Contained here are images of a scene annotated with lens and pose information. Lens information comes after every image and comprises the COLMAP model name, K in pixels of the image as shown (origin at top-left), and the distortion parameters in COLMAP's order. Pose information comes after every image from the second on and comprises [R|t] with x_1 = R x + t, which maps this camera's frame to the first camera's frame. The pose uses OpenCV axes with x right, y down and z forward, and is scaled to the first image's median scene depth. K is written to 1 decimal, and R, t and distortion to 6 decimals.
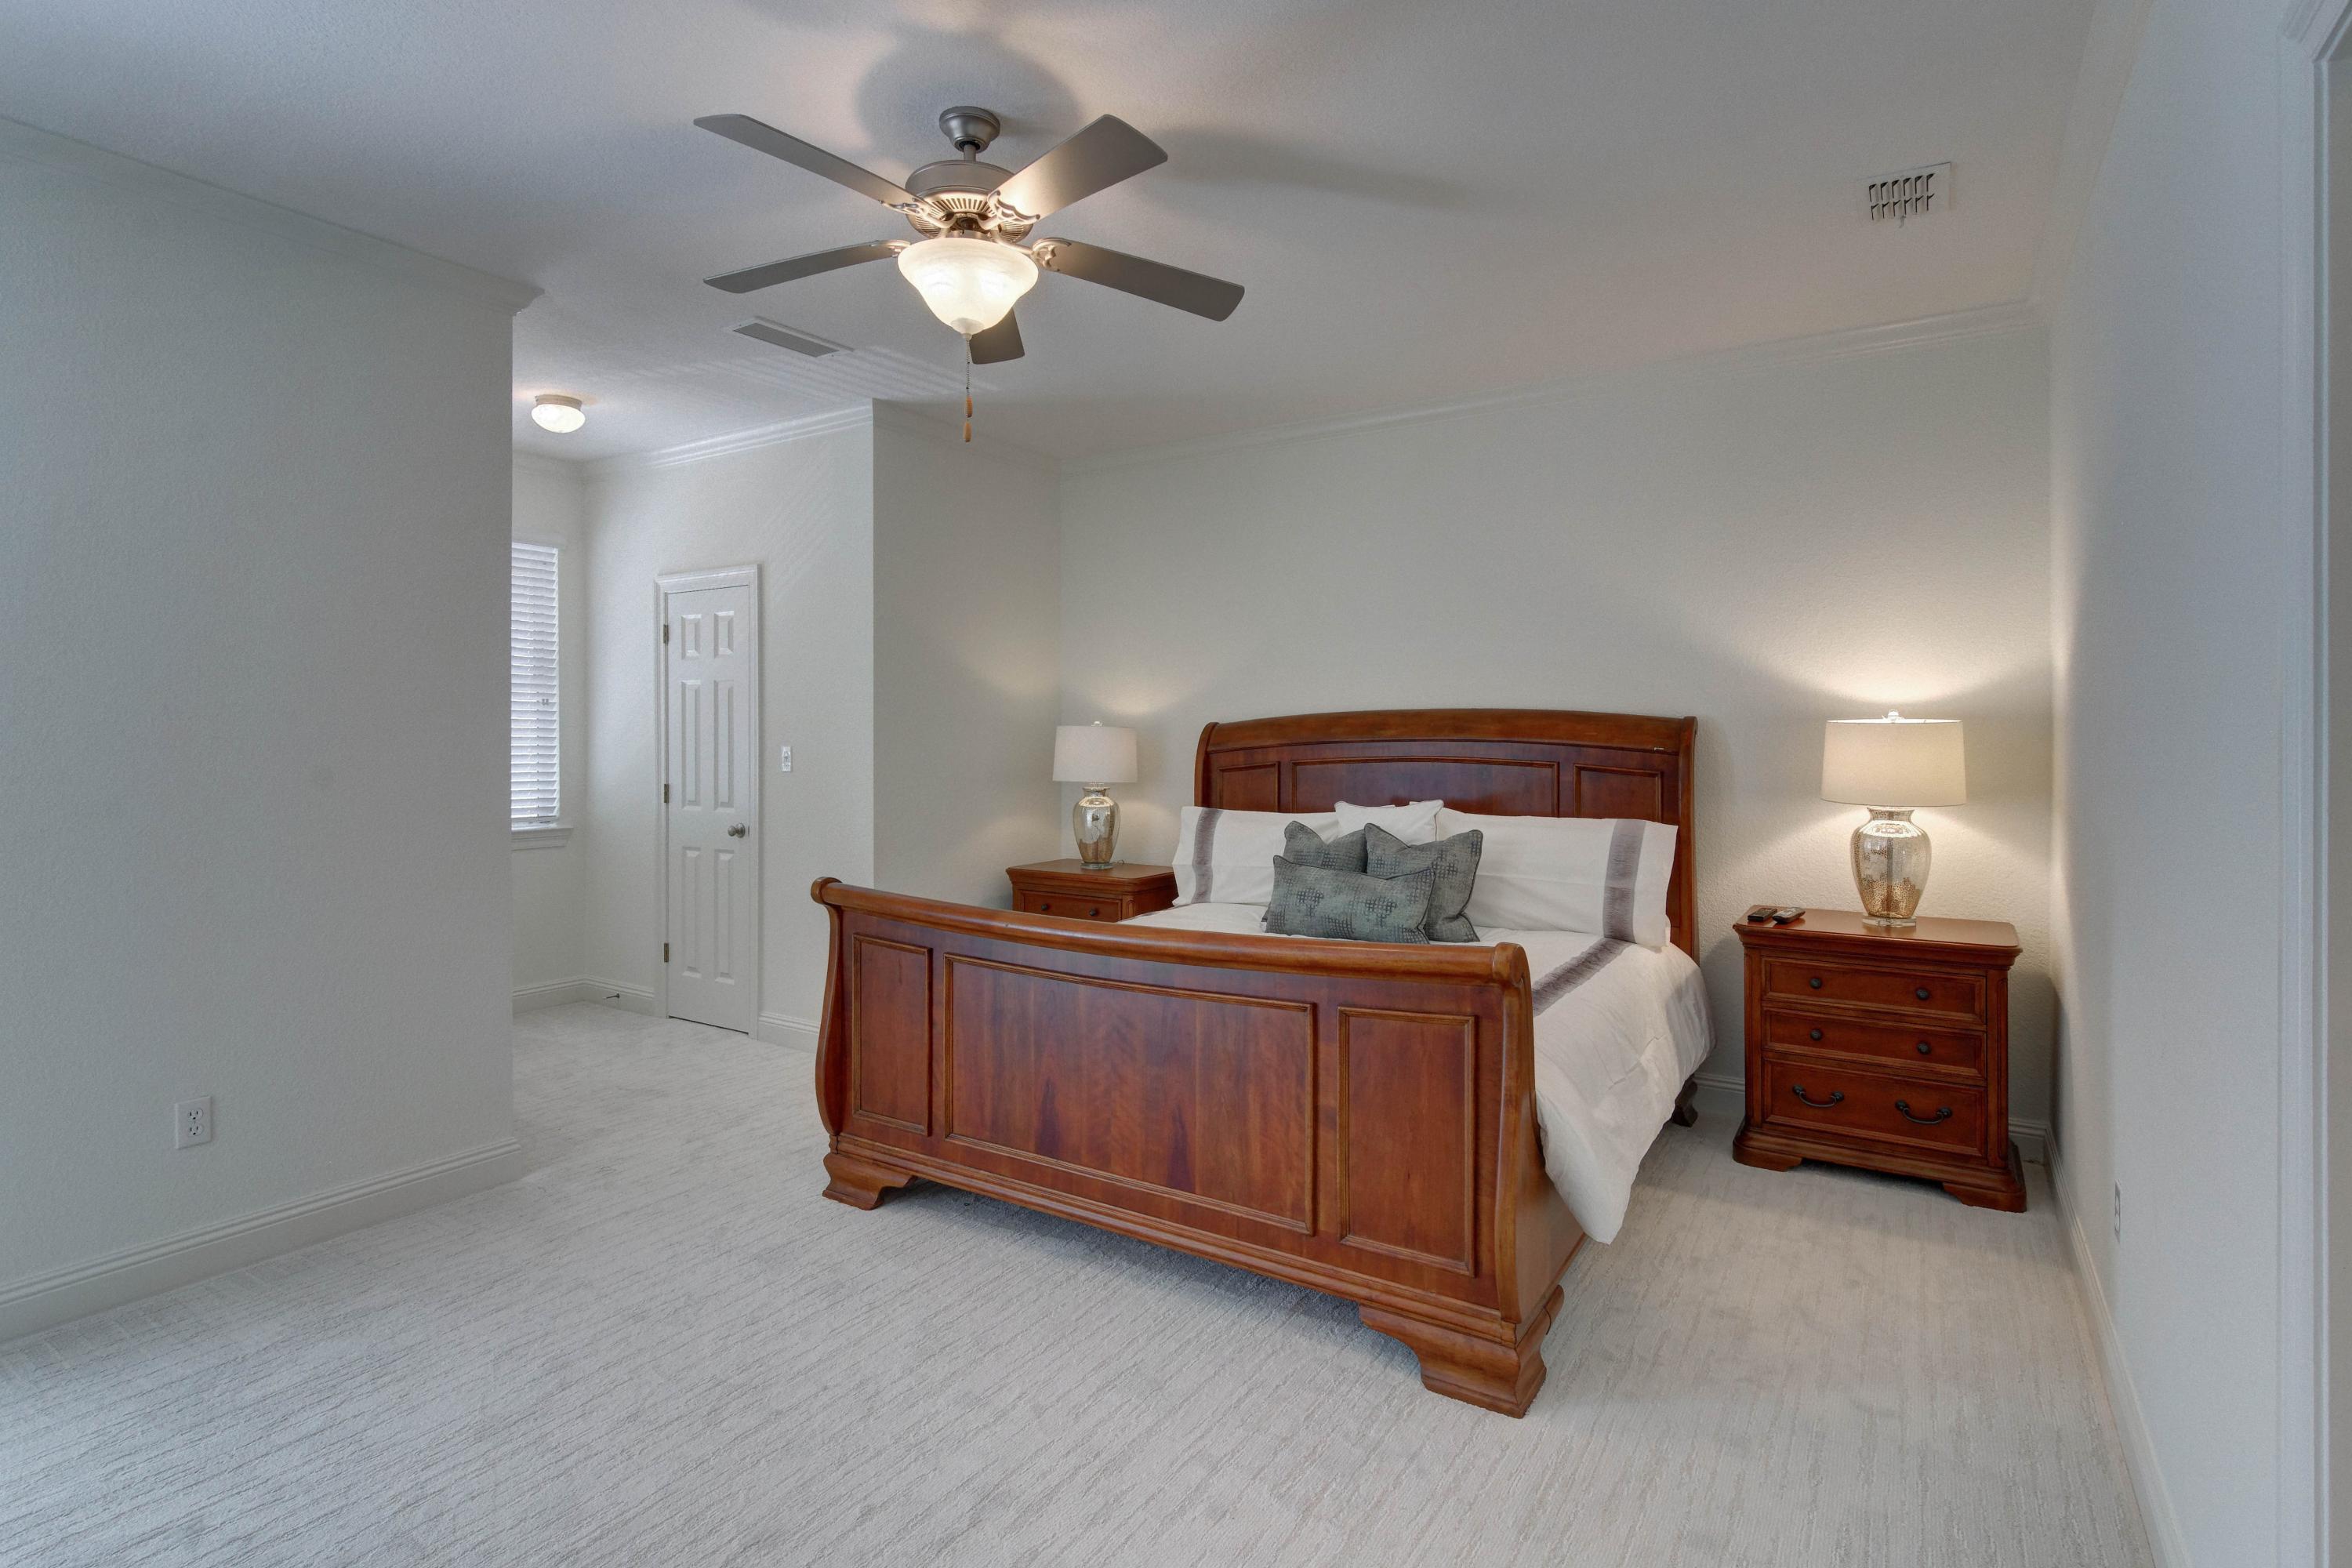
lens RADIAL K [[1122.2, 0, 1207.0], [0, 1122.2, 732.6], [0, 0, 1]] dist [0.000615, 0.000055]
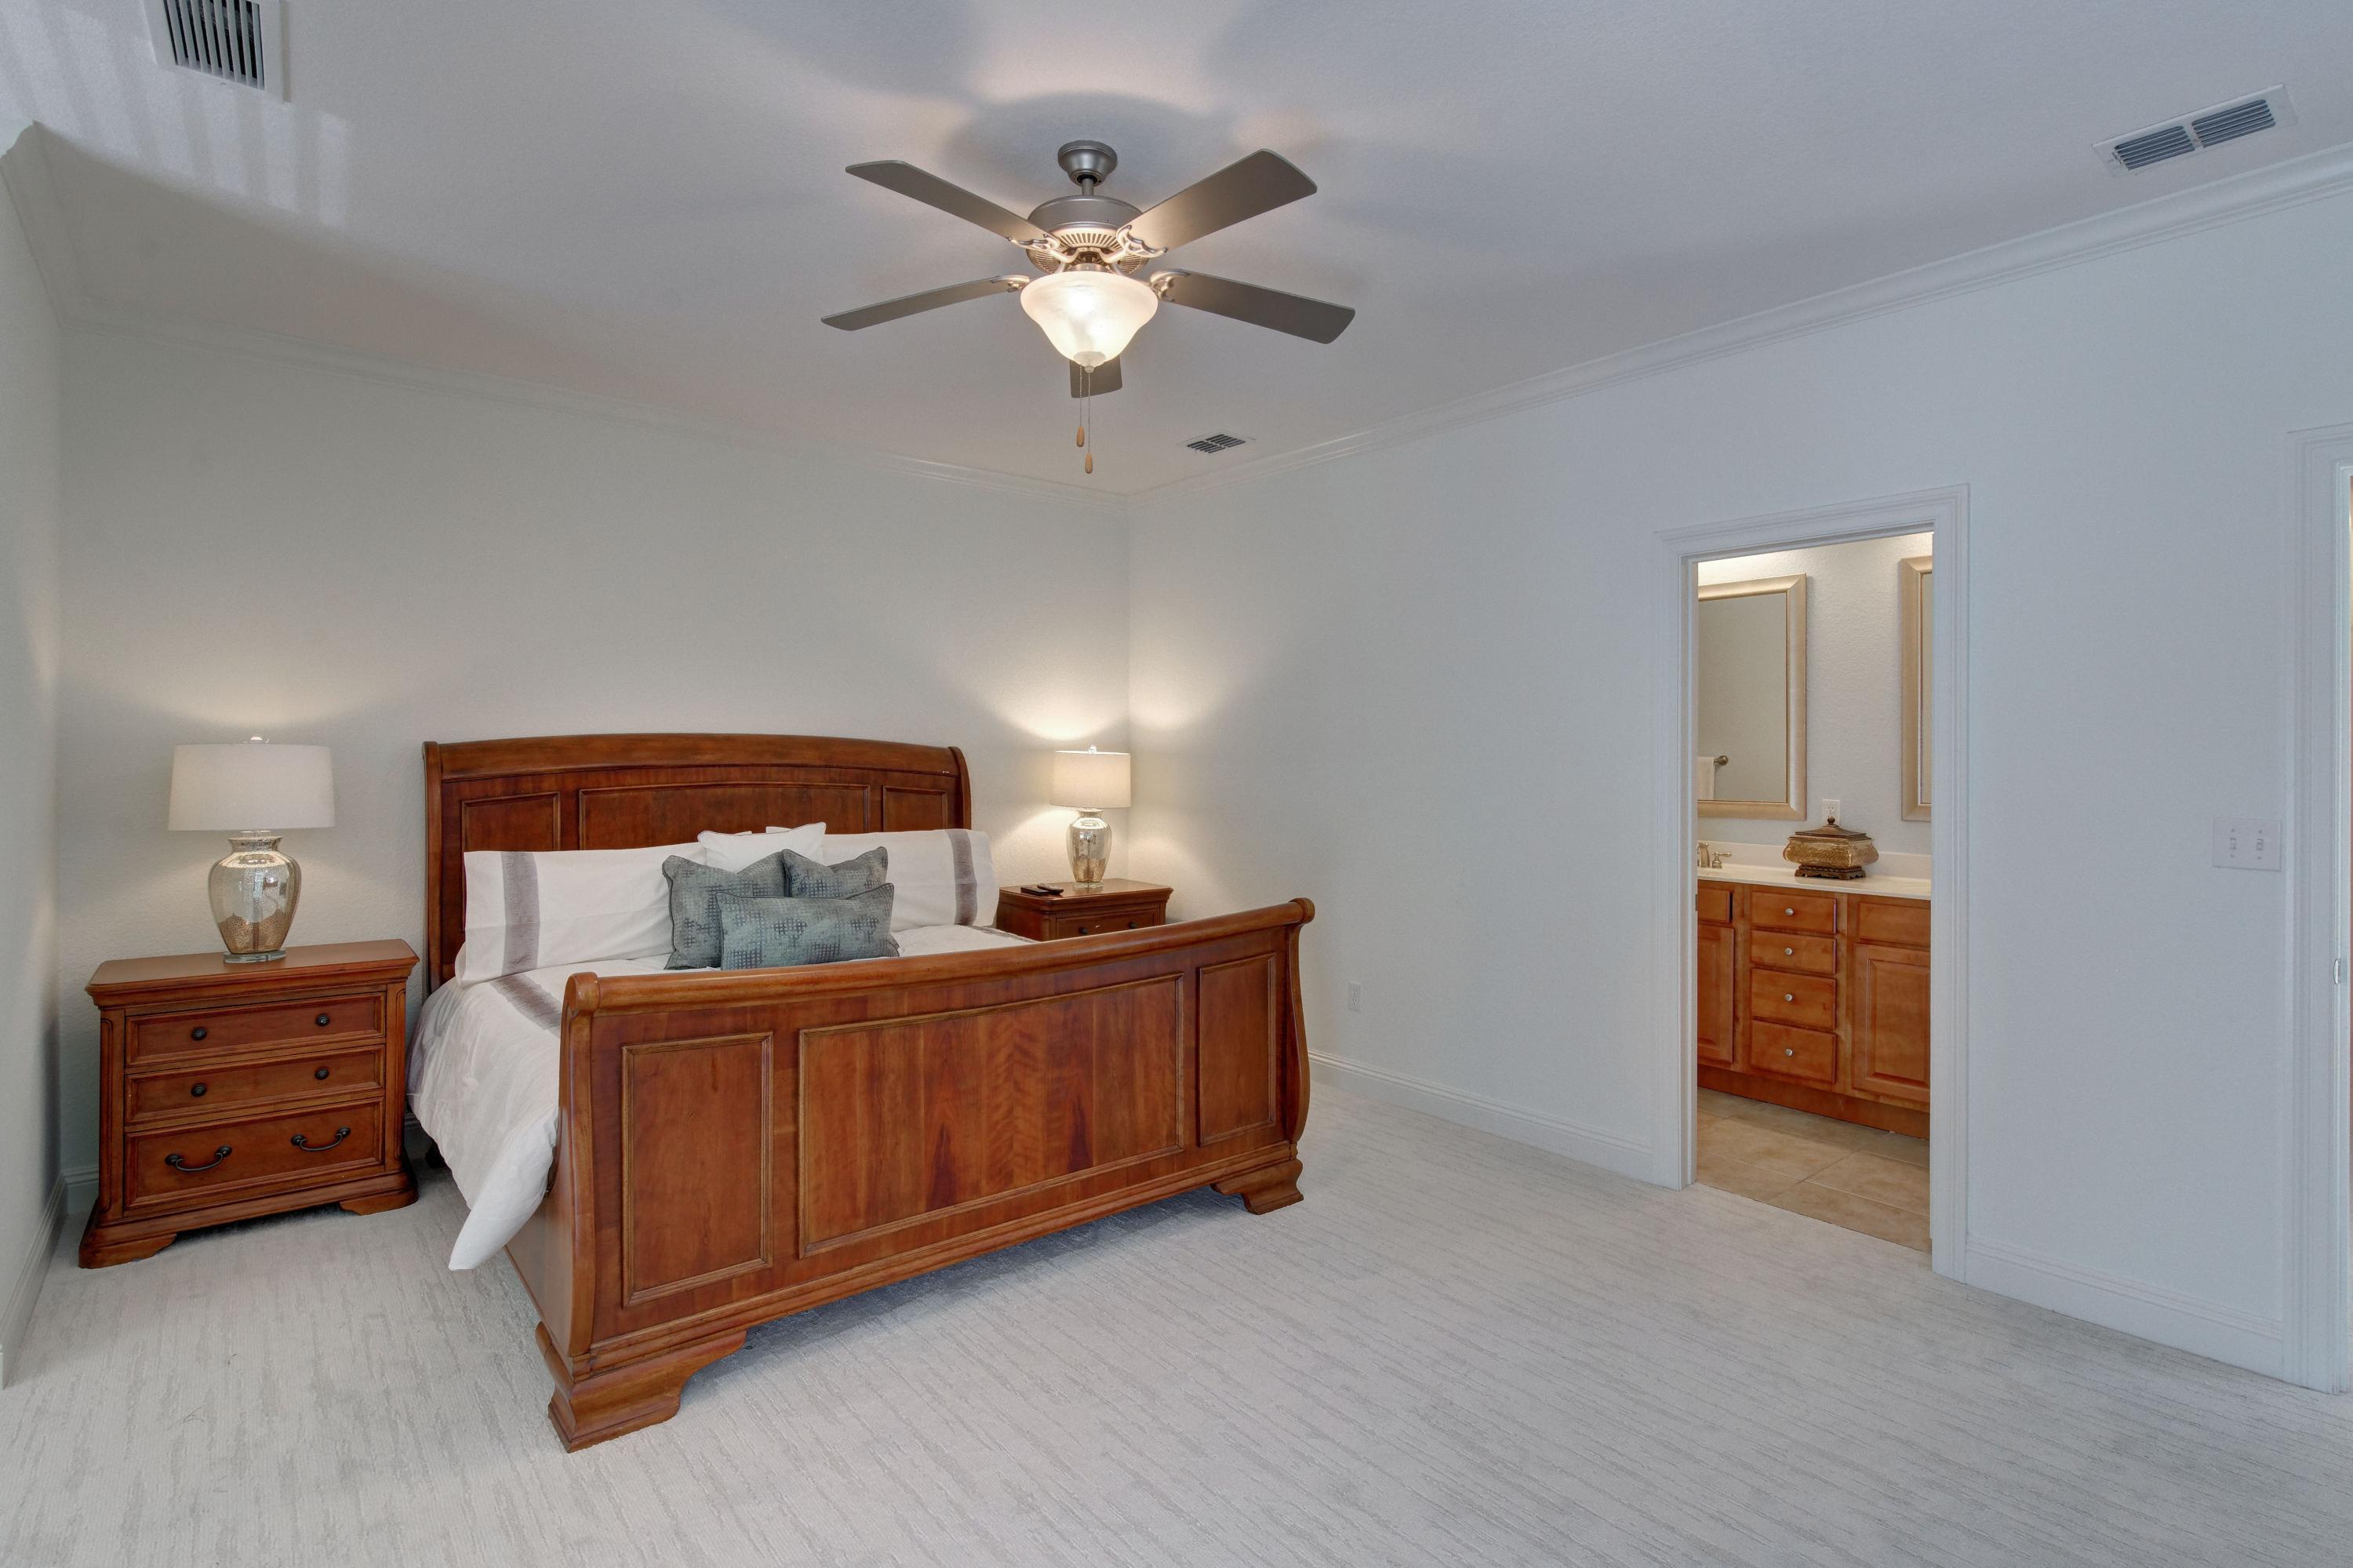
lens RADIAL K [[1086.4, 0, 1172.6], [0, 1086.4, 756.8], [0, 0, 1]] dist [0.000578, -0.000288]
pose [[0.347489, 0.004656, 0.937672, -0.904439], [-0.008161, 0.999965, -0.001941, -0.003199], [-0.937648, -0.006978, 0.347515, 0.482603]]
